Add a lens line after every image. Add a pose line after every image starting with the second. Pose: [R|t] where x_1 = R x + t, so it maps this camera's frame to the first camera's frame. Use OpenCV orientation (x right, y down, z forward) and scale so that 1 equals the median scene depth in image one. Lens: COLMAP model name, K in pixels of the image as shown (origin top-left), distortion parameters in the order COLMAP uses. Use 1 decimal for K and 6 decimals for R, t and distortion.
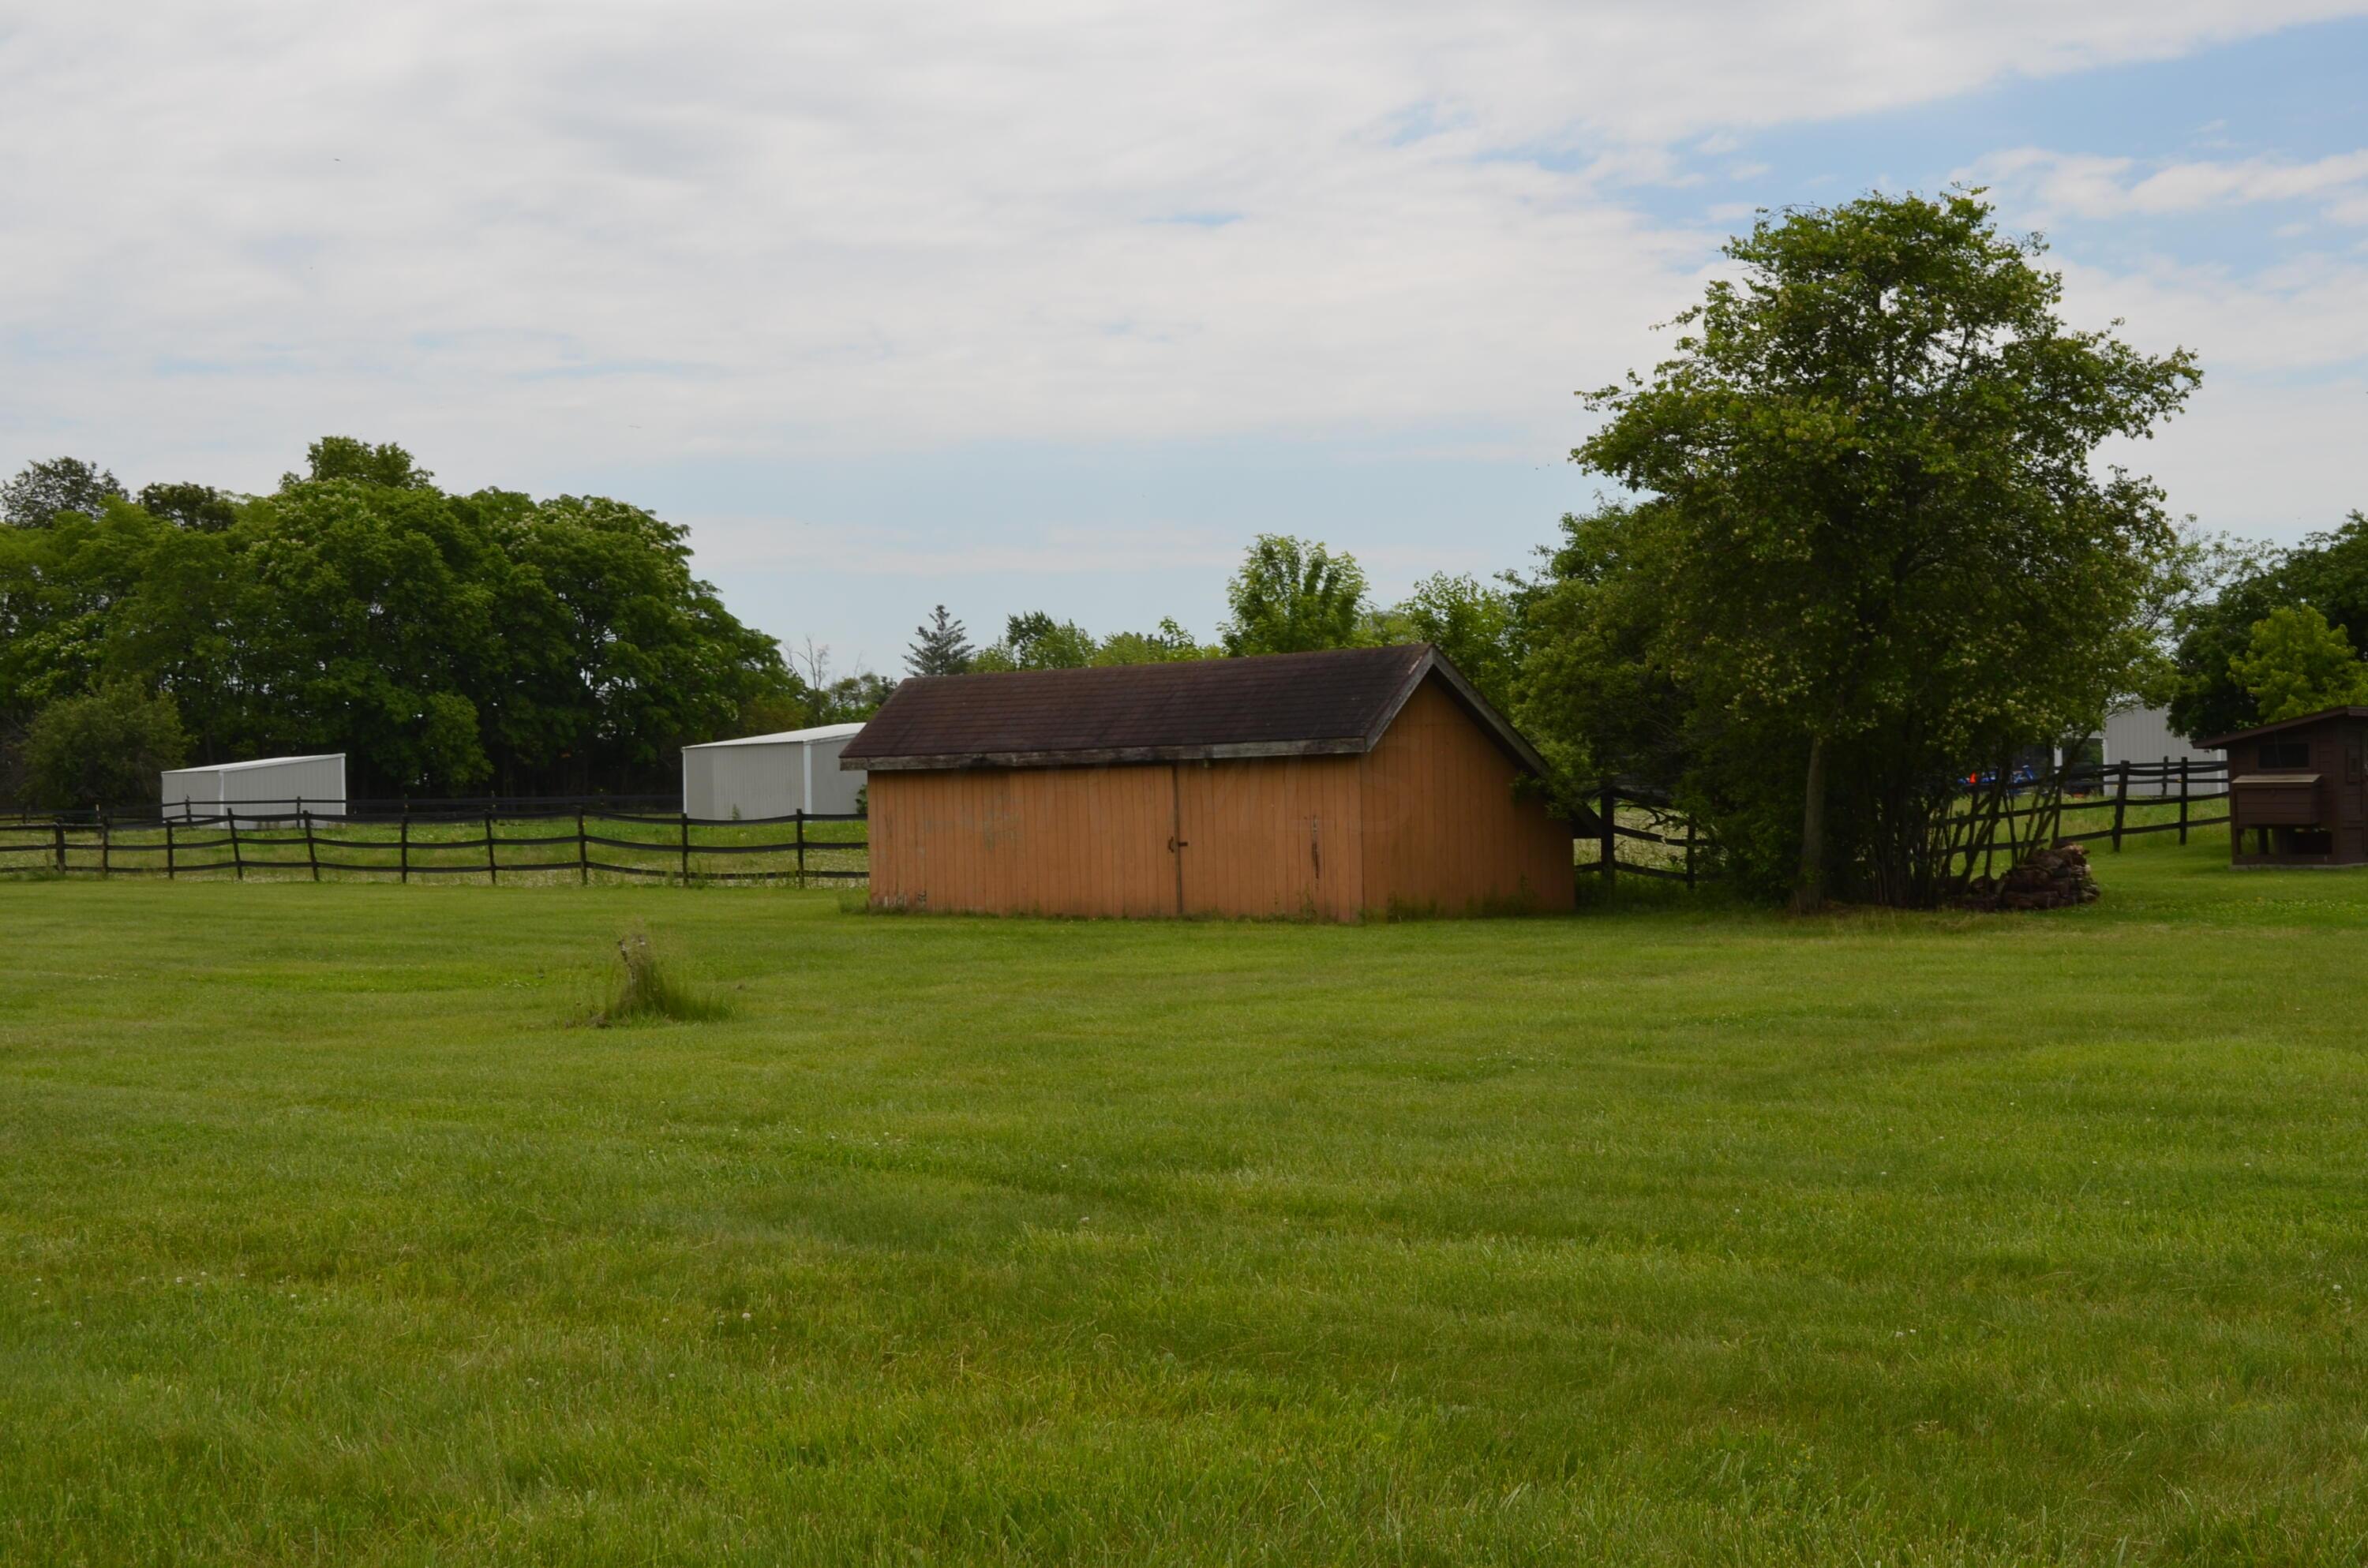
lens RADIAL K [[3430.1, 0, 1193.3], [0, 3430.1, 780.4], [0, 0, 1]] dist [0.000451, 0.000000]
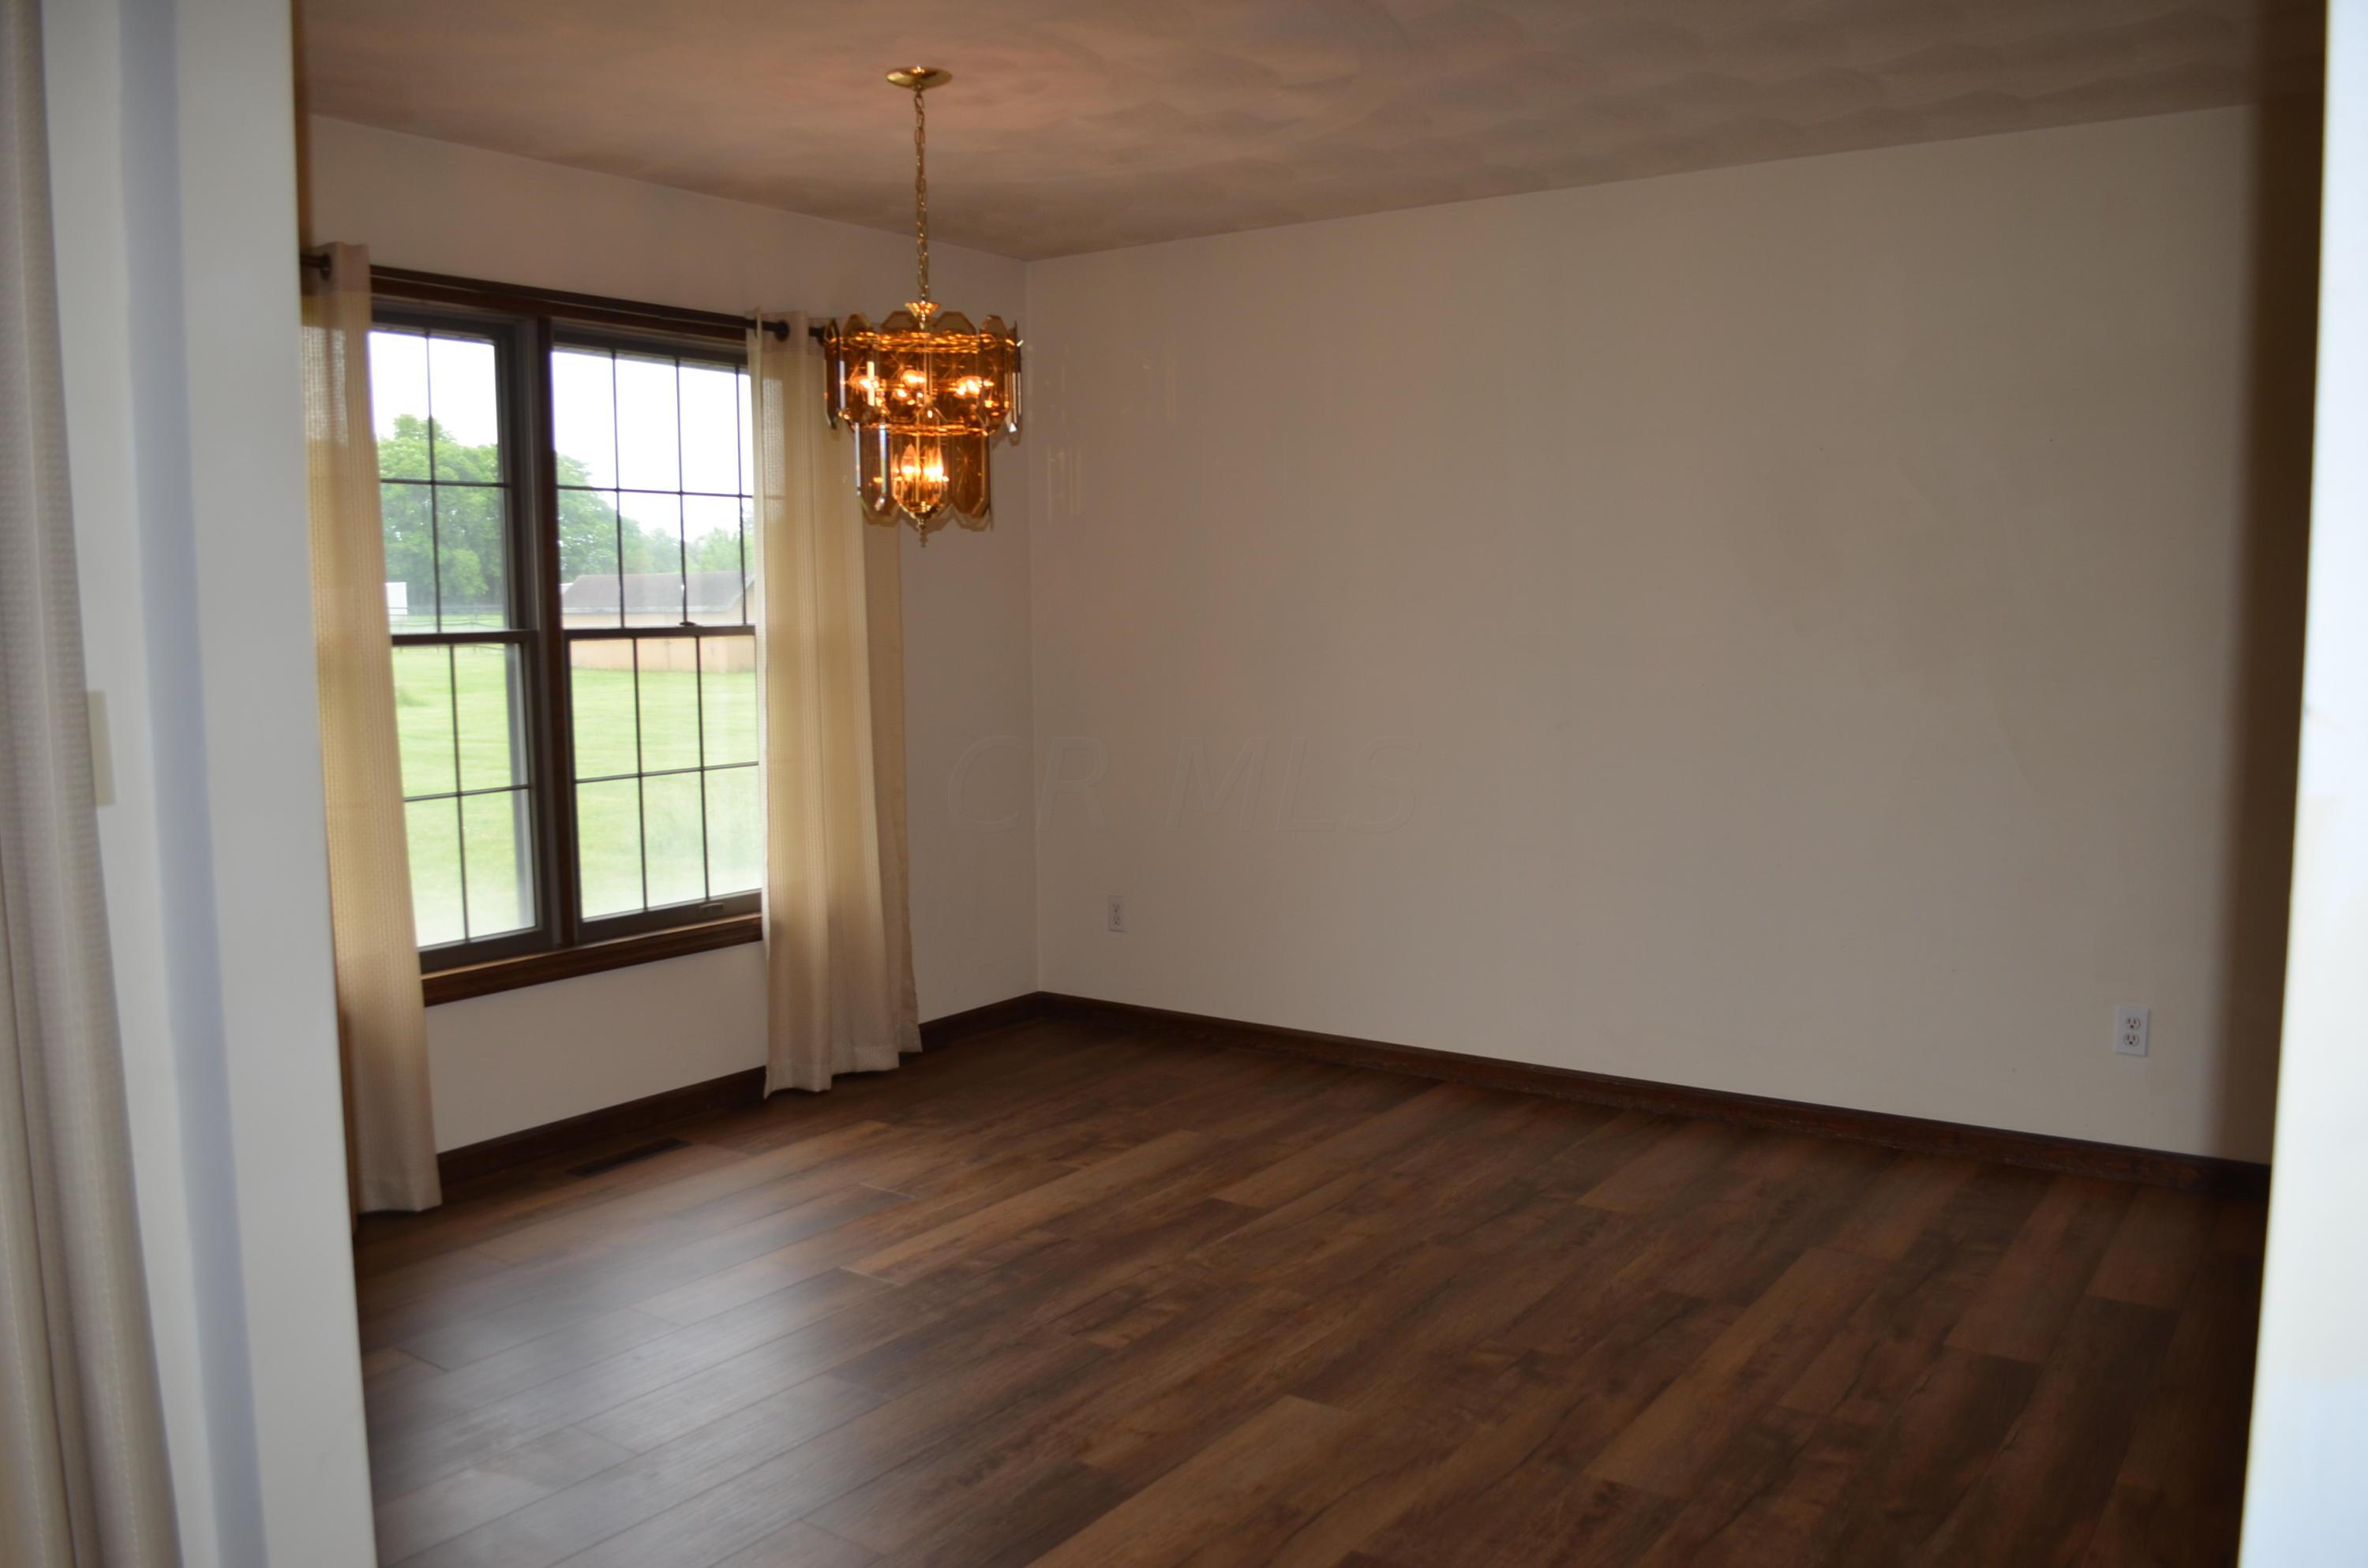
lens RADIAL K [[1874.4, 0, 1187.6], [0, 1874.4, 781.0], [0, 0, 1]] dist [-0.086158, 0.014474]
pose [[0.990120, -0.003419, 0.140183, 0.045300], [-0.011098, 0.994656, 0.102651, -0.006728], [-0.139784, -0.103192, 0.984790, -0.117182]]
